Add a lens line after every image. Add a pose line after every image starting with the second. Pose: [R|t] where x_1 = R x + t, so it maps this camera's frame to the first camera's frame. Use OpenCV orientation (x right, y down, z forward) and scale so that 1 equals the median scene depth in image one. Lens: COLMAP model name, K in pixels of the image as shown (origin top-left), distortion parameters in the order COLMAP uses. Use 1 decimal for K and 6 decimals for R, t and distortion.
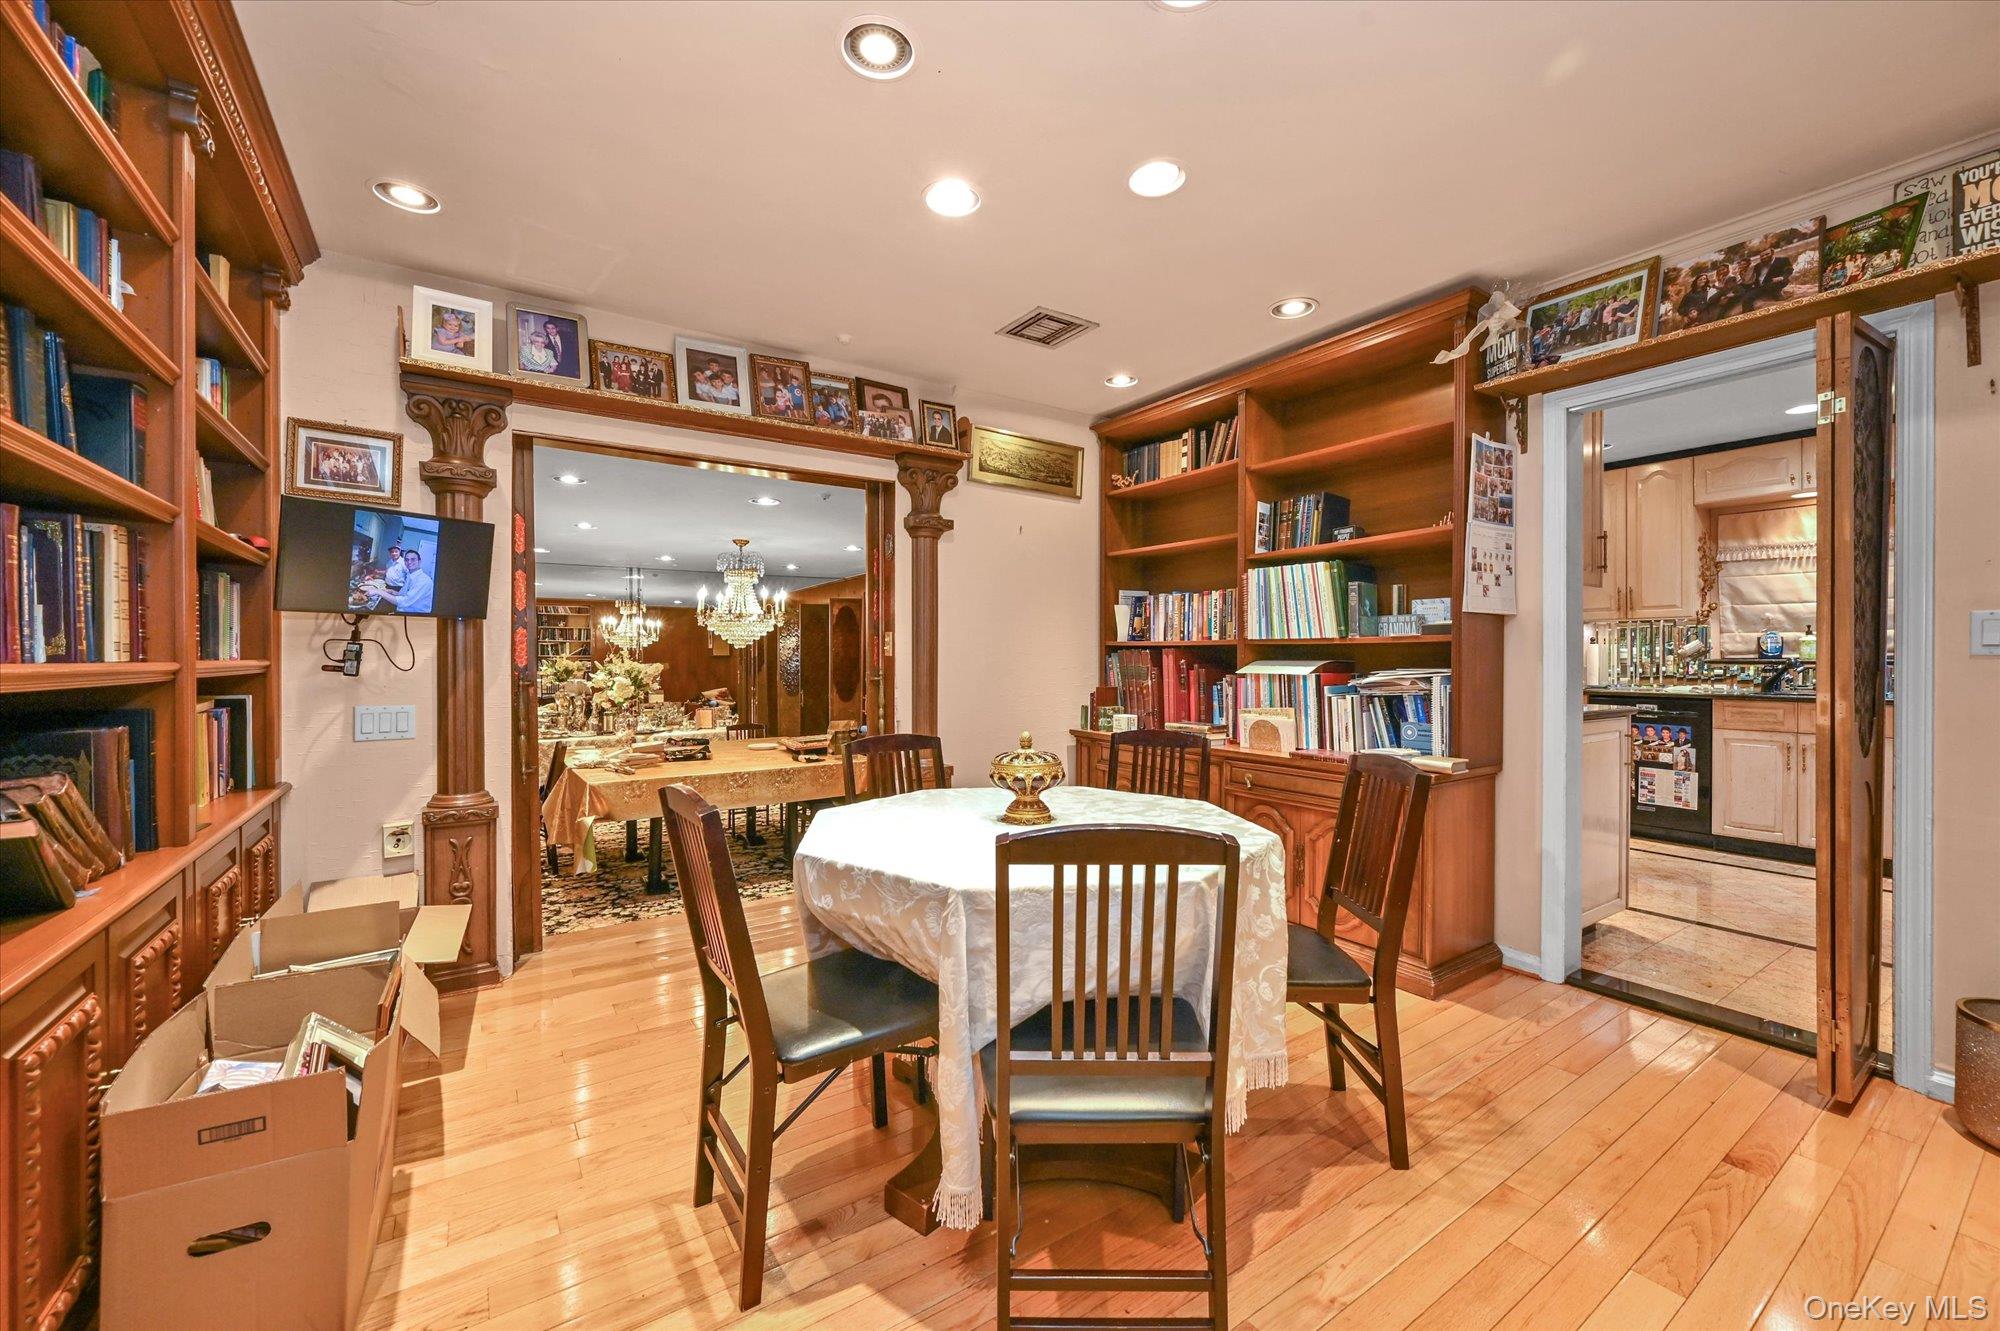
lens RADIAL K [[789.3, 0, 1009.2], [0, 789.3, 654.0], [0, 0, 1]] dist [0.012206, 0.000204]
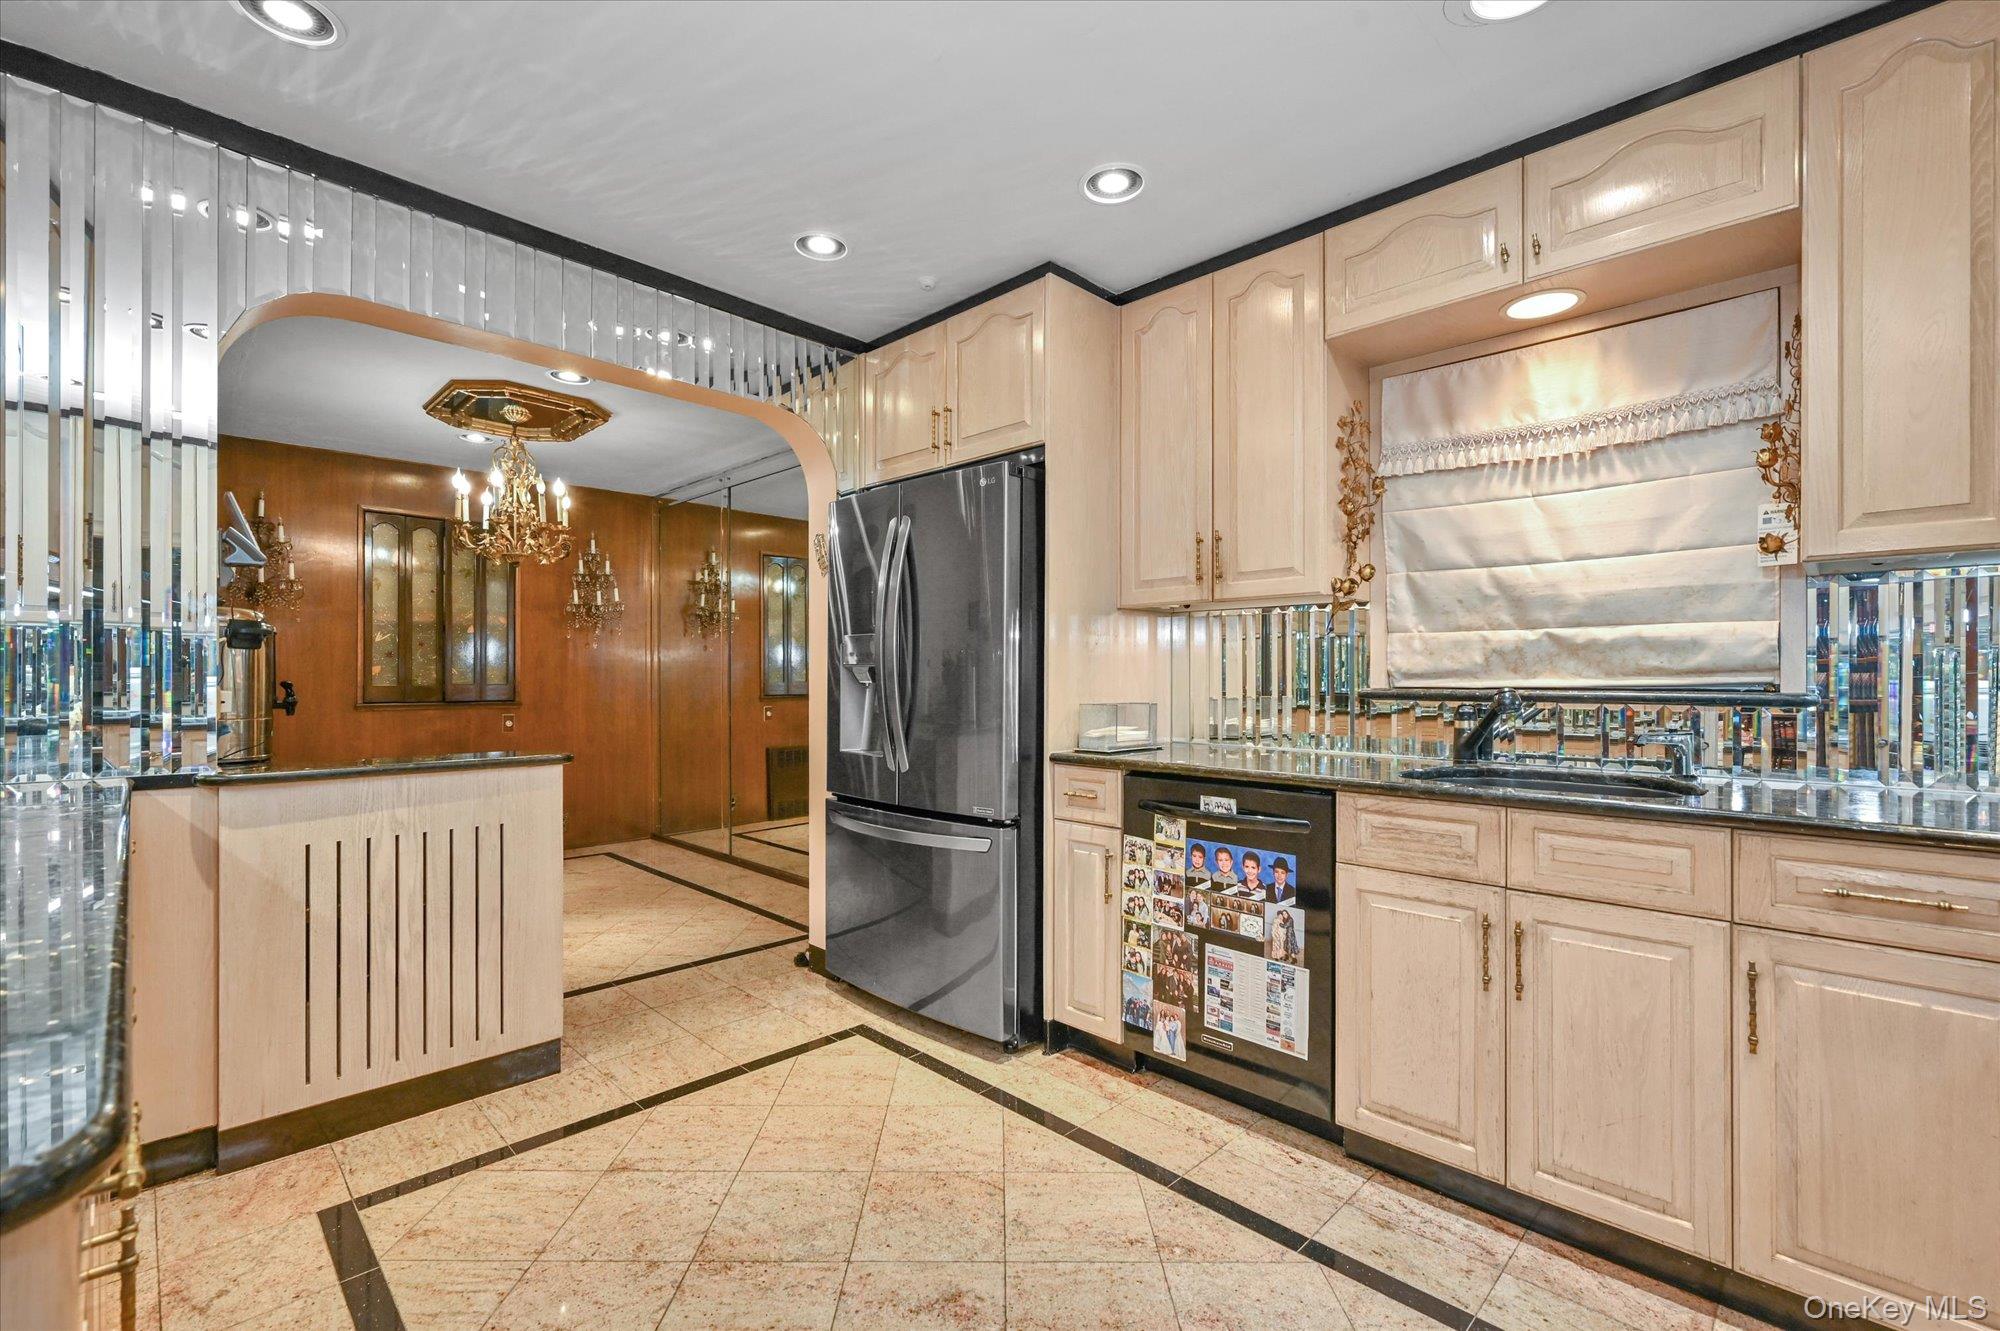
lens RADIAL K [[847.5, 0, 994.1], [0, 847.5, 677.0], [0, 0, 1]] dist [0.000229, -0.000656]
pose [[0.983760, 0.002165, 0.179474, 0.606930], [-0.001711, 0.999995, -0.002682, 0.001396], [-0.179479, 0.002331, 0.983759, 0.582654]]
